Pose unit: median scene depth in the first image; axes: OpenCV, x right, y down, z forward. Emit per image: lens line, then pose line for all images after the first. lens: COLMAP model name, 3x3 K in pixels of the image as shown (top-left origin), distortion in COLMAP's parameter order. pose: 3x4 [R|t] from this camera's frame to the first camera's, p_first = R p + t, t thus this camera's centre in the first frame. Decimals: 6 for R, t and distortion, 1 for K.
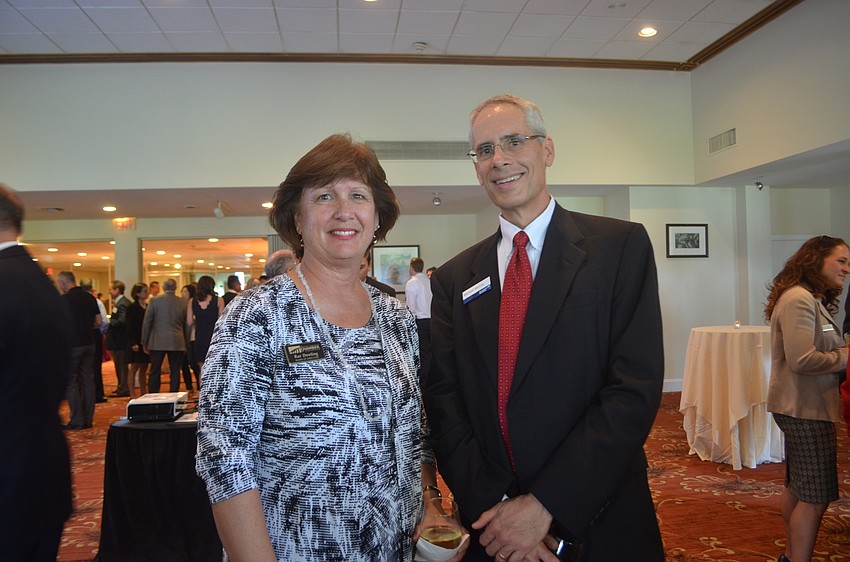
lens RADIAL K [[635.9, 0, 402.3], [0, 635.9, 265.8], [0, 0, 1]] dist [-0.106114, 0.009421]
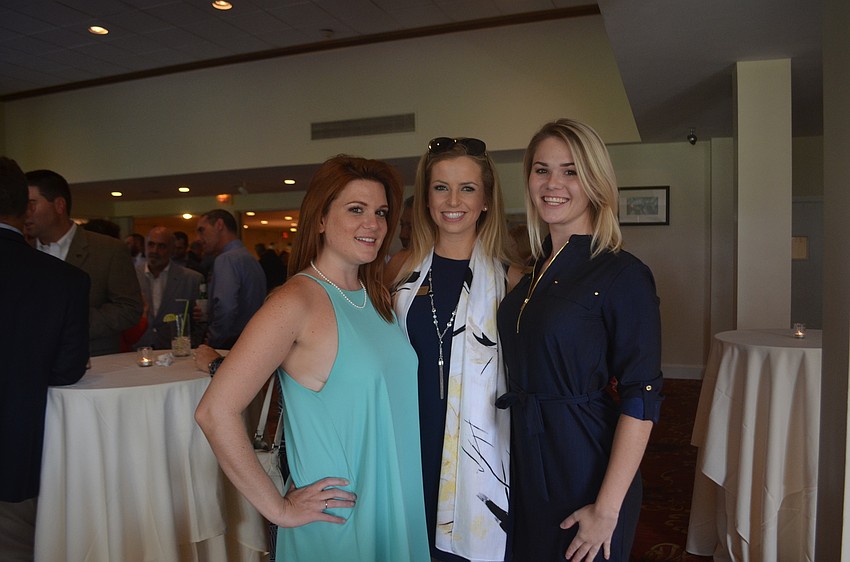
lens RADIAL K [[635.9, 0, 402.3], [0, 635.9, 265.8], [0, 0, 1]] dist [-0.106114, 0.009421]
pose [[0.895676, 0.020627, -0.444228, 0.554238], [0.003091, 0.998611, 0.052602, -0.004009], [0.444696, -0.048487, 0.894368, 0.060667]]
